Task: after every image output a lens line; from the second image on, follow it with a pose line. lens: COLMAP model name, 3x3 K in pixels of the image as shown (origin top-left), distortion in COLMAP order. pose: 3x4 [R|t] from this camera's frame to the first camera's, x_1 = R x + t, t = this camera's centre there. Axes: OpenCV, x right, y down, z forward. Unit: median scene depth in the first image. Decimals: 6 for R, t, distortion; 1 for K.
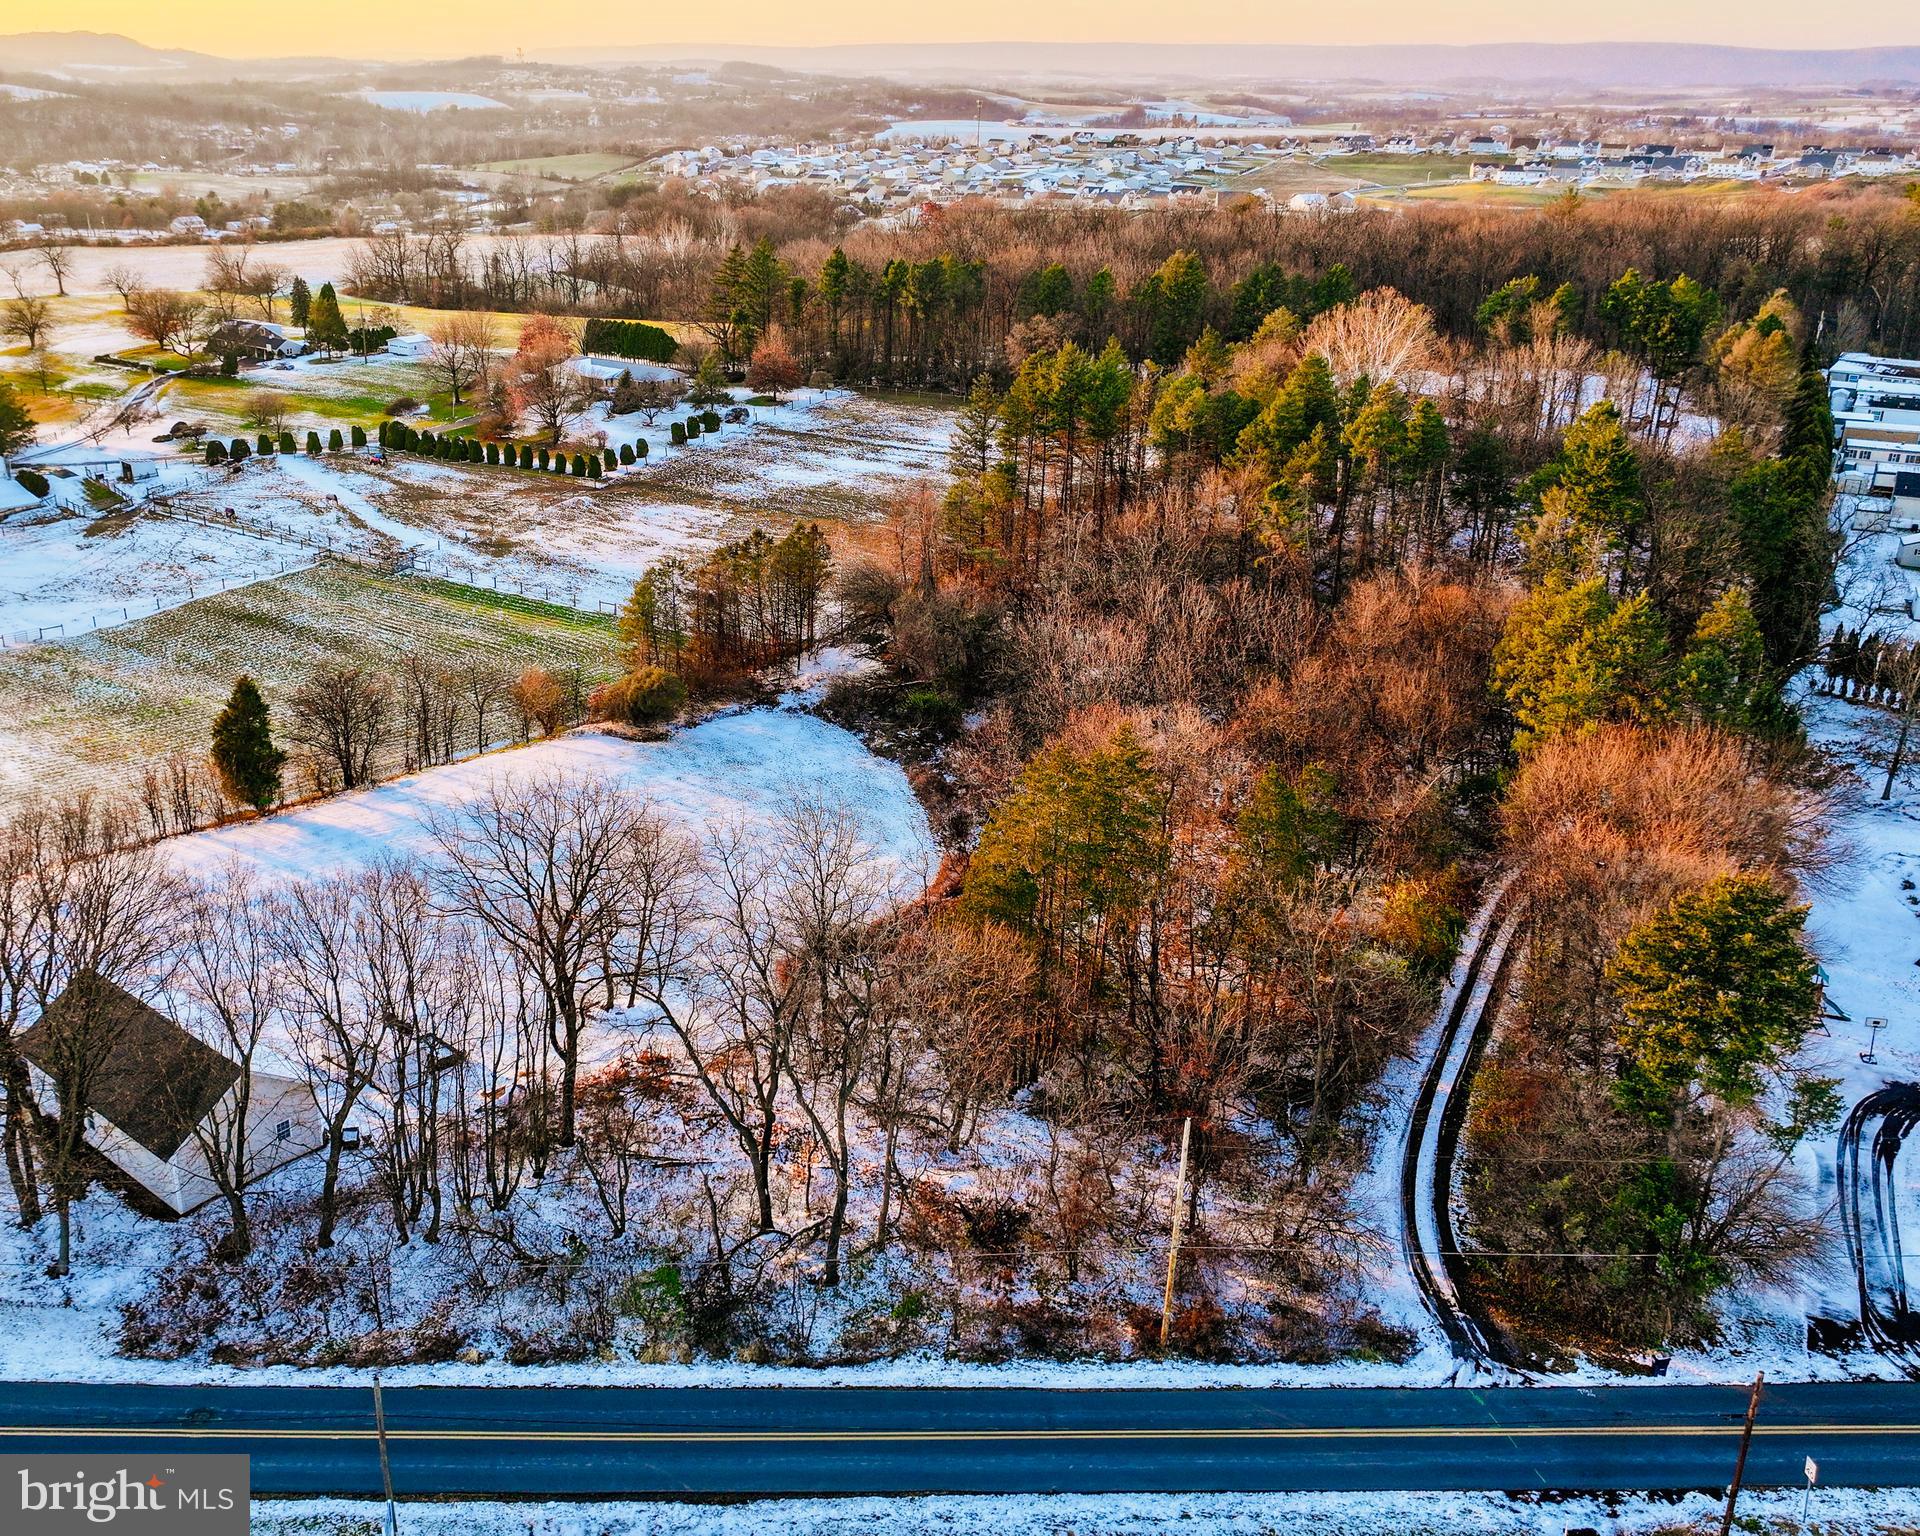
lens RADIAL K [[1741.6, 0, 831.2], [0, 1741.6, 740.4], [0, 0, 1]] dist [-0.004082, 0.022919]
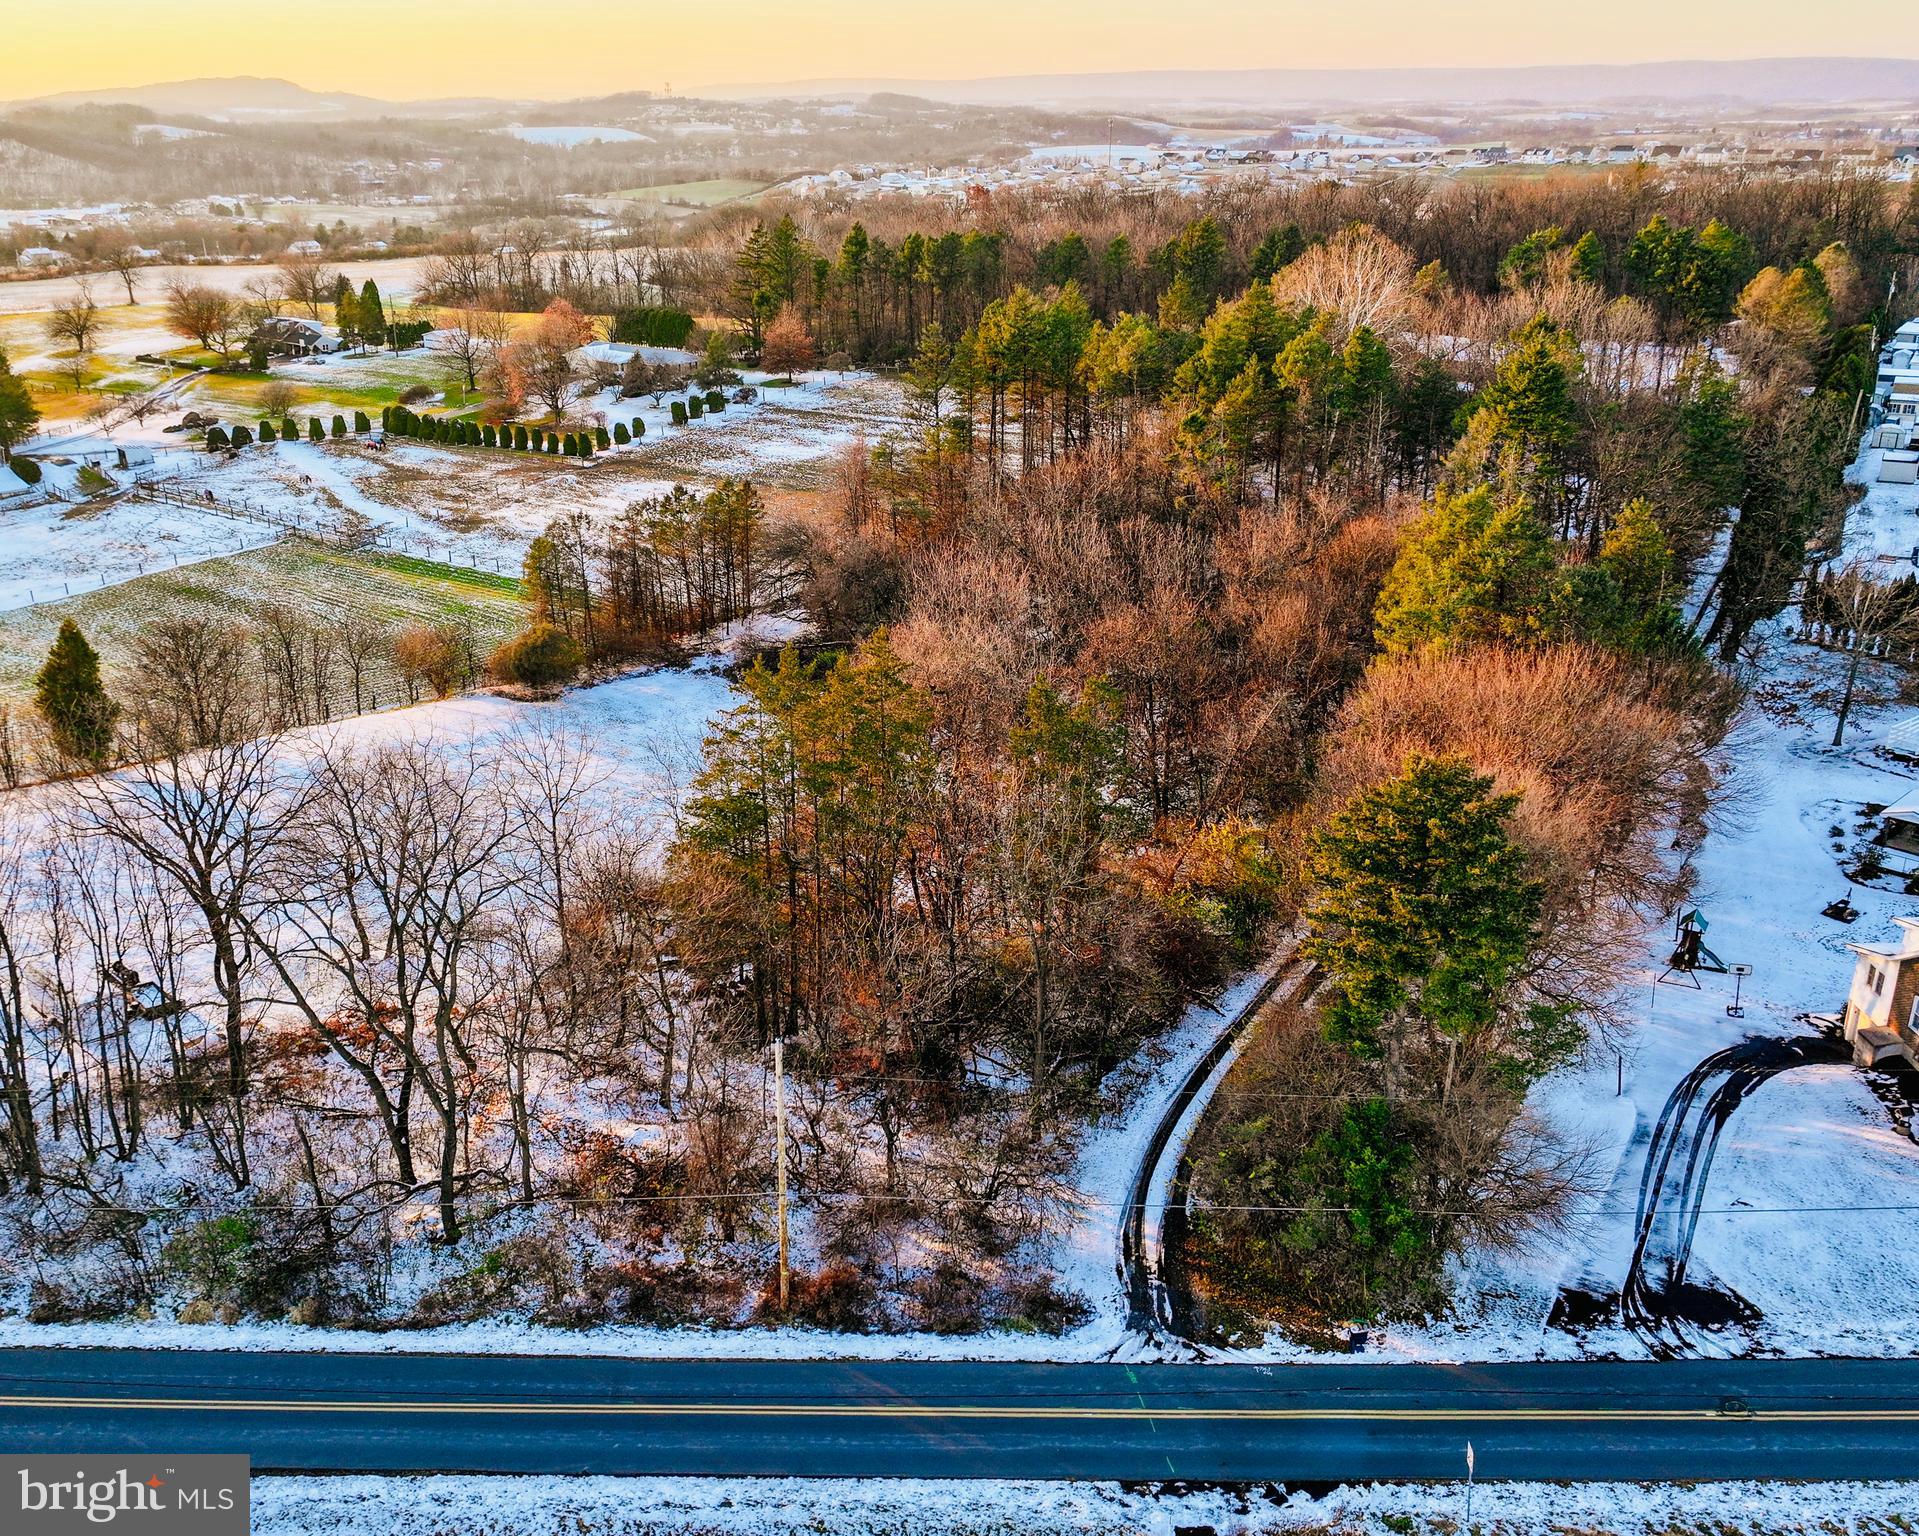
lens RADIAL K [[1738.4, 0, 907.4], [0, 1738.4, 770.4], [0, 0, 1]] dist [0.004149, -0.006046]
pose [[0.998989, -0.000785, -0.044959, 0.102899], [0.000729, 0.999999, -0.001277, 0.029176], [0.044960, 0.001243, 0.998988, 0.052193]]
